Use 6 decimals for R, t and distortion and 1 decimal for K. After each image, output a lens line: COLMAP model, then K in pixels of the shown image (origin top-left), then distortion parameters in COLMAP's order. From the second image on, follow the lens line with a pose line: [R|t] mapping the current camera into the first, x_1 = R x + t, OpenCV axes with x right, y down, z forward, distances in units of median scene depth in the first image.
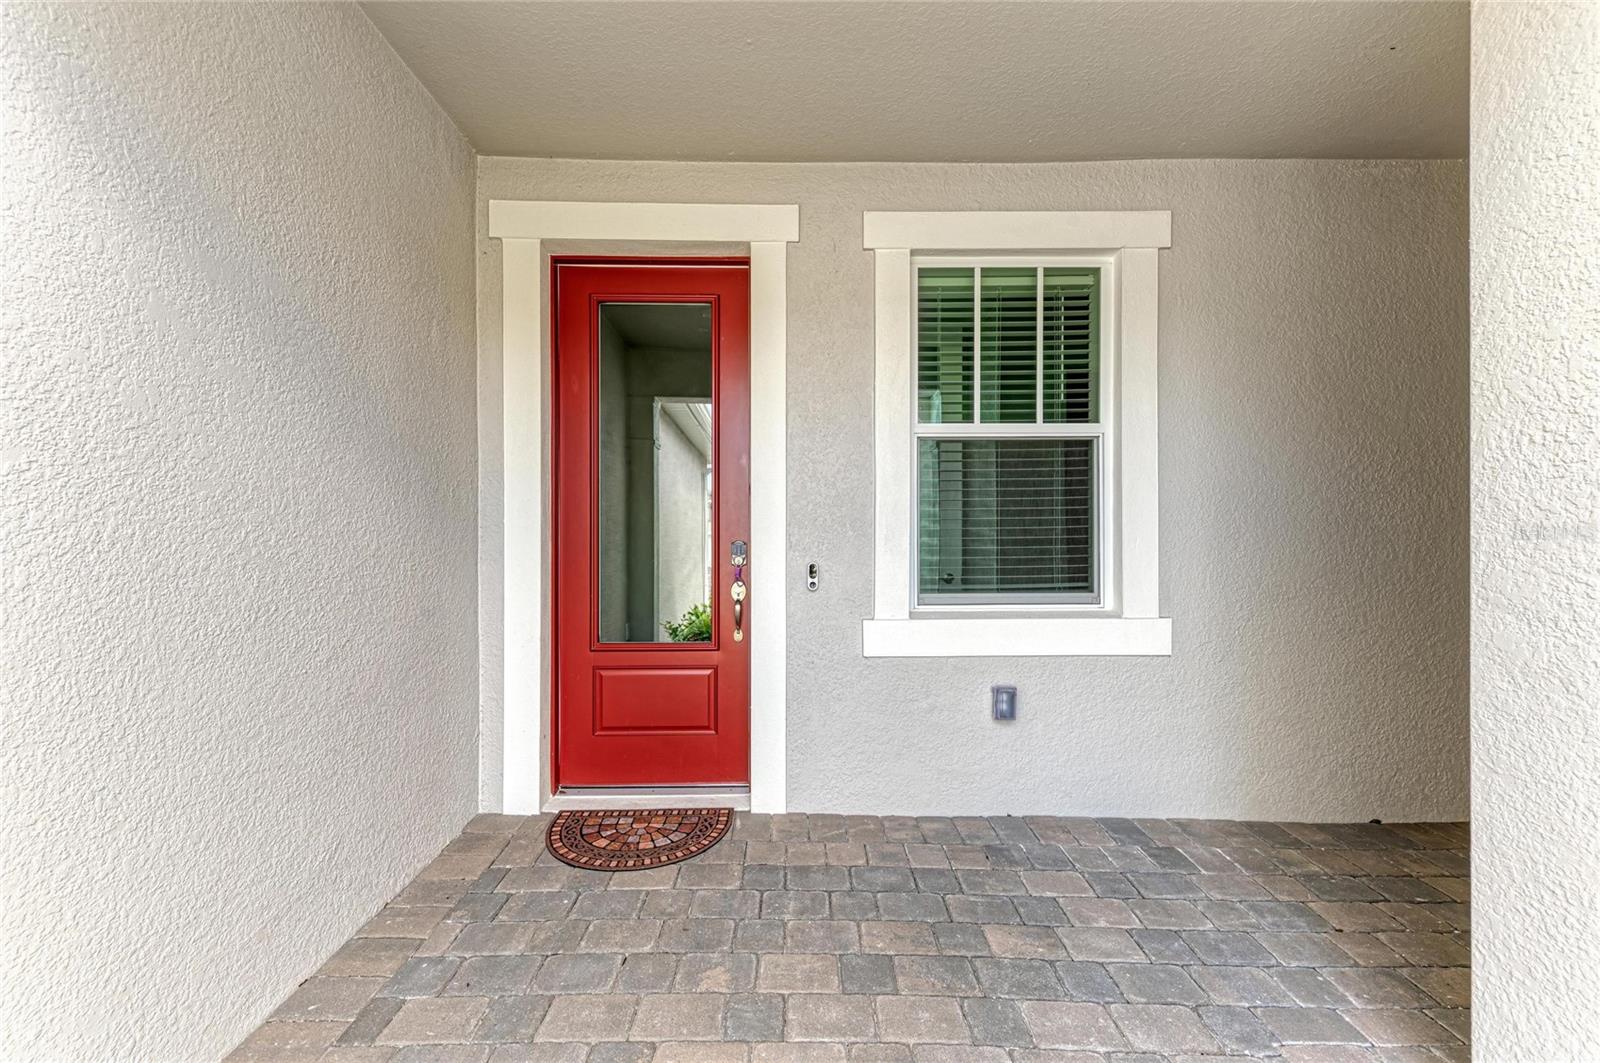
lens RADIAL K [[634.1, 0, 804.5], [0, 634.1, 539.7], [0, 0, 1]] dist [0.013175, -0.000102]
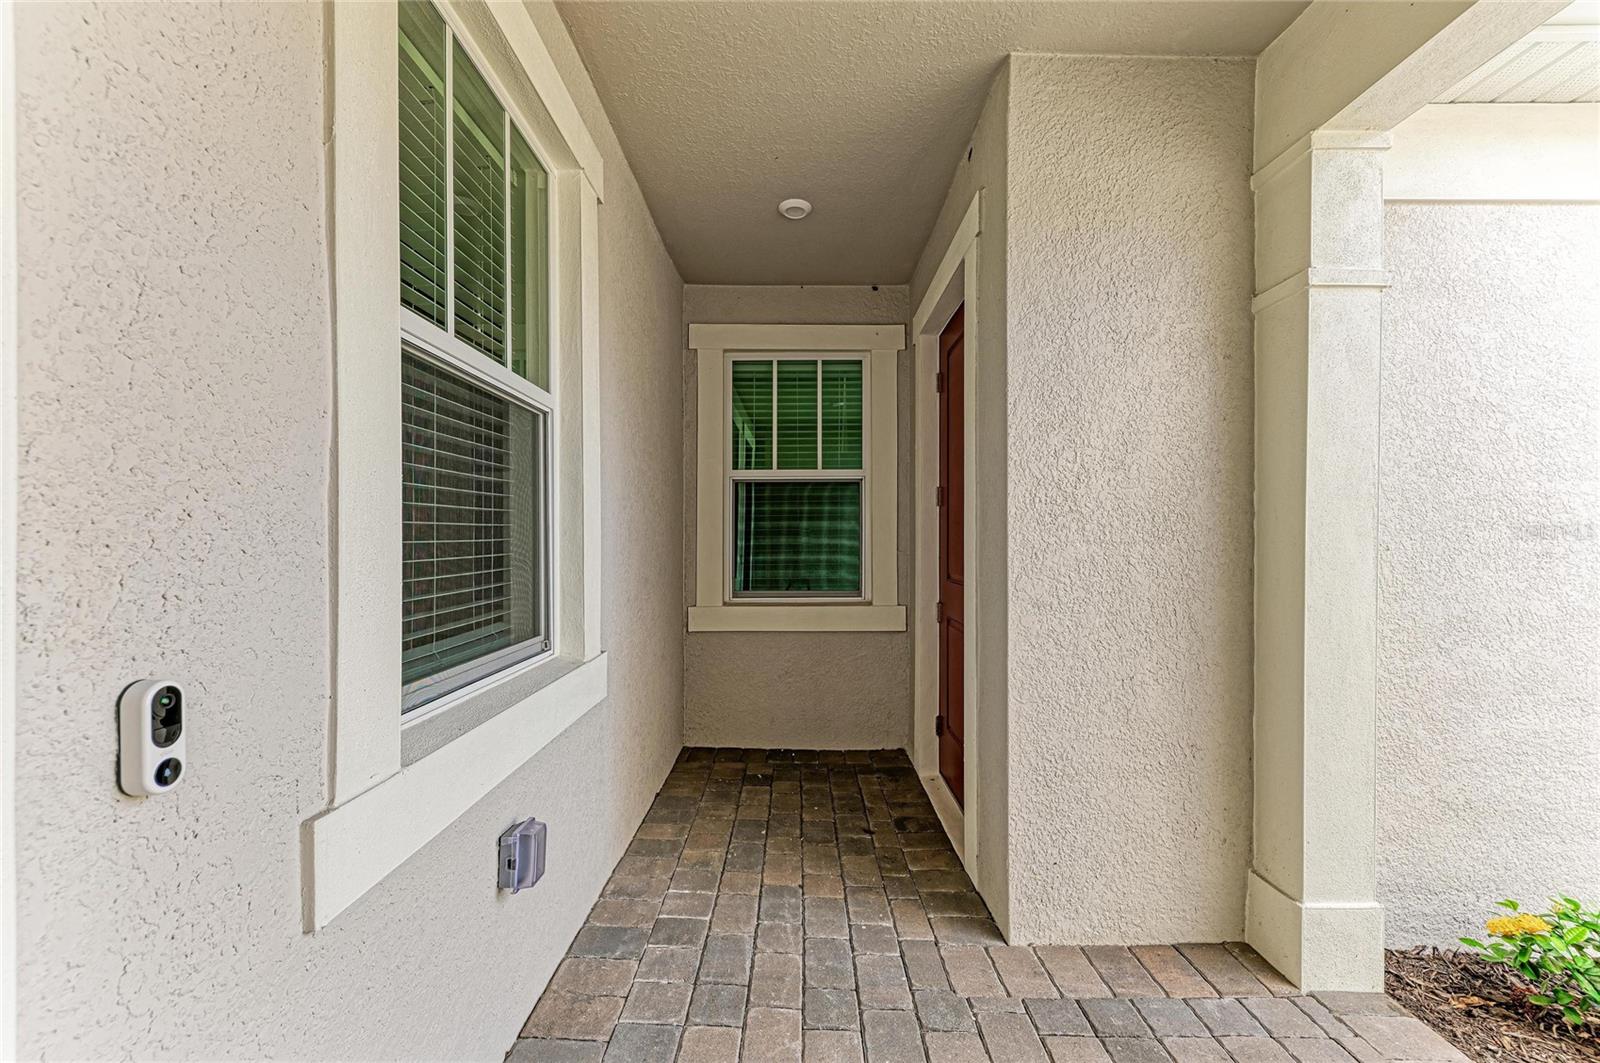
lens RADIAL K [[623.8, 0, 815.5], [0, 623.8, 541.2], [0, 0, 1]] dist [0.024371, -0.007122]
pose [[-0.007195, -0.005225, 0.999960, -0.241392], [-0.009559, 0.999941, 0.005156, -0.023366], [-0.999928, -0.009521, -0.007245, 0.756481]]
